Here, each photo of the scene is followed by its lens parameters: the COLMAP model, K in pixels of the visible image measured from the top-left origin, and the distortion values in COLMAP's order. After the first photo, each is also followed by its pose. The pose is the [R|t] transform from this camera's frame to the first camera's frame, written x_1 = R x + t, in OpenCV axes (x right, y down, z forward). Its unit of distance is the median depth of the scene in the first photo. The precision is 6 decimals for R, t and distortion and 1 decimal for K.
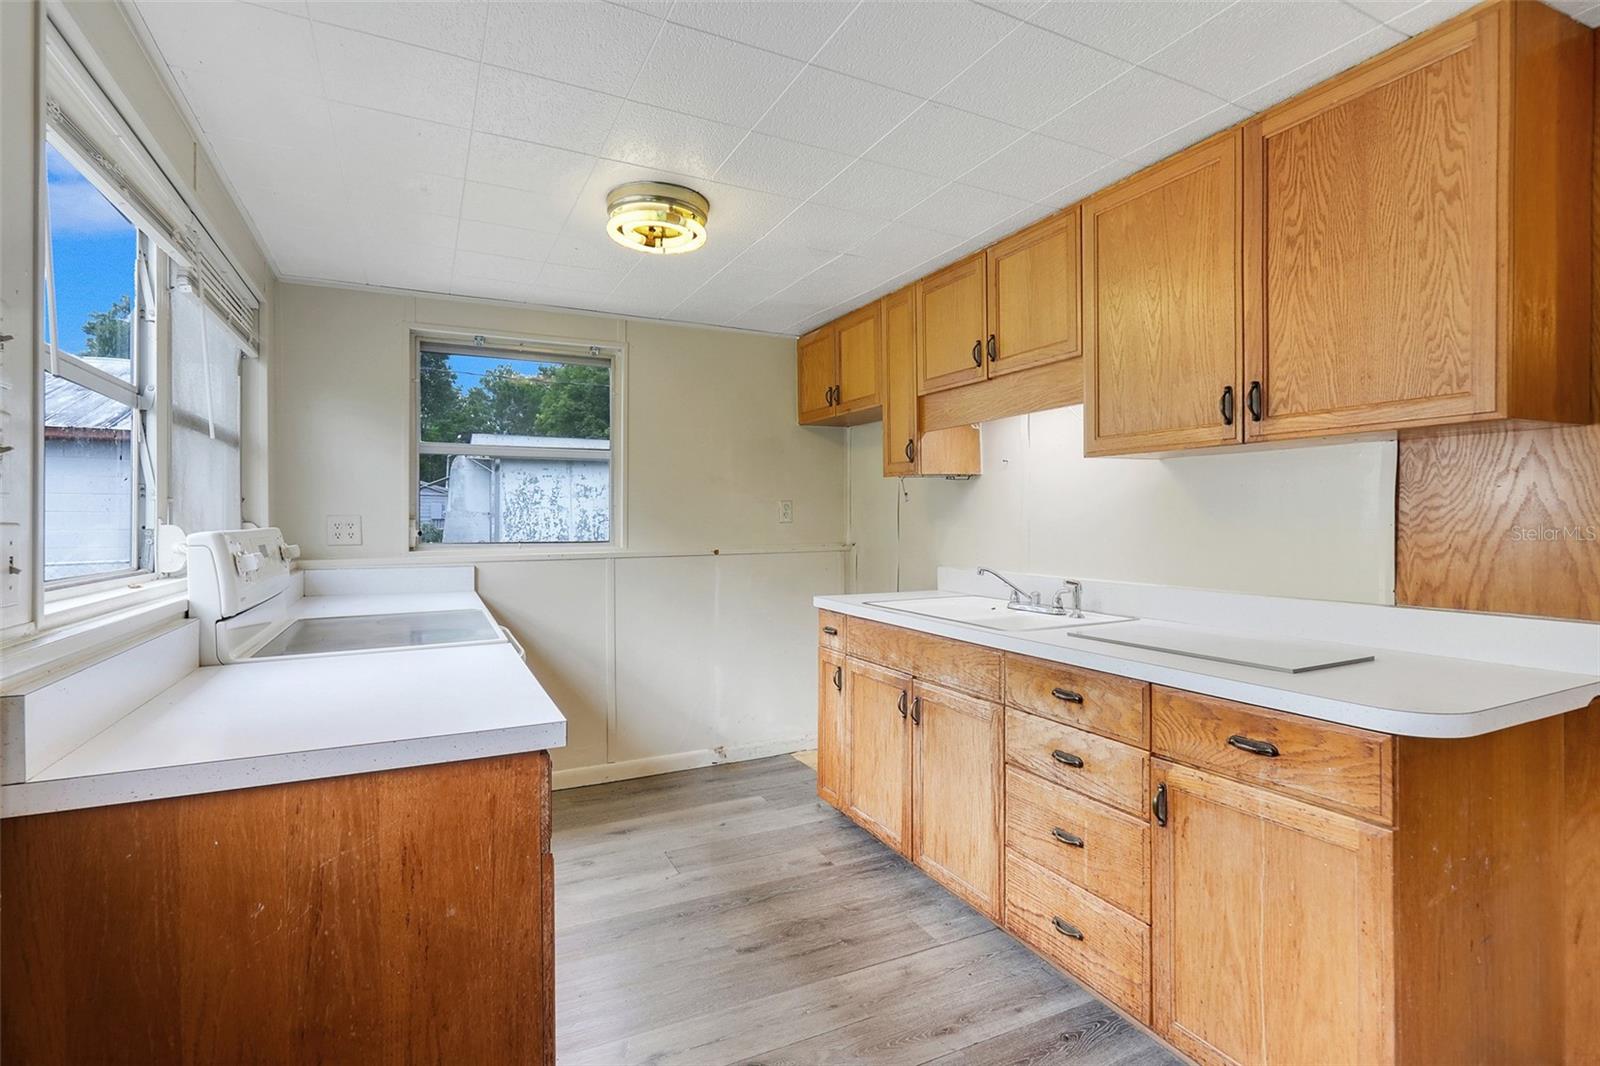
lens RADIAL K [[731.9, 0, 798.2], [0, 731.9, 525.6], [0, 0, 1]] dist [0.002481, -0.001191]
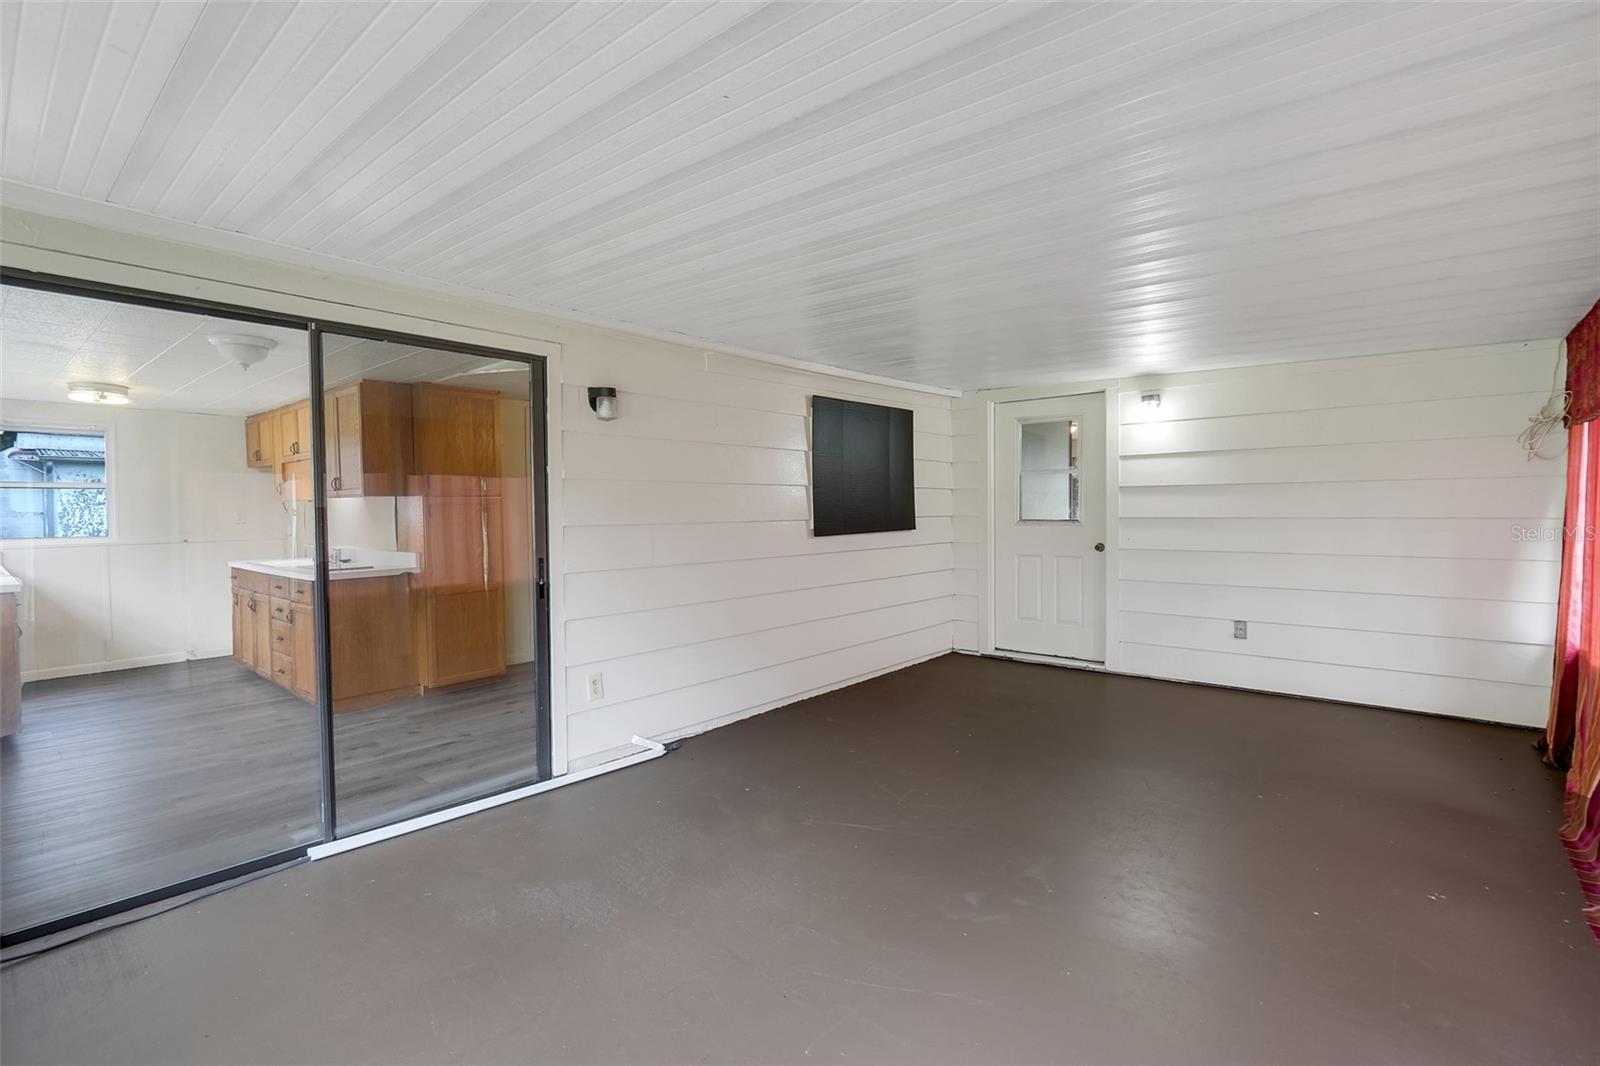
lens RADIAL K [[731.9, 0, 798.6], [0, 731.9, 527.3], [0, 0, 1]] dist [0.002481, -0.001191]
pose [[0.926023, -0.016561, 0.377104, 0.591799], [0.011346, 0.999807, 0.016044, -0.008520], [-0.377297, -0.010579, 0.926032, -1.198469]]
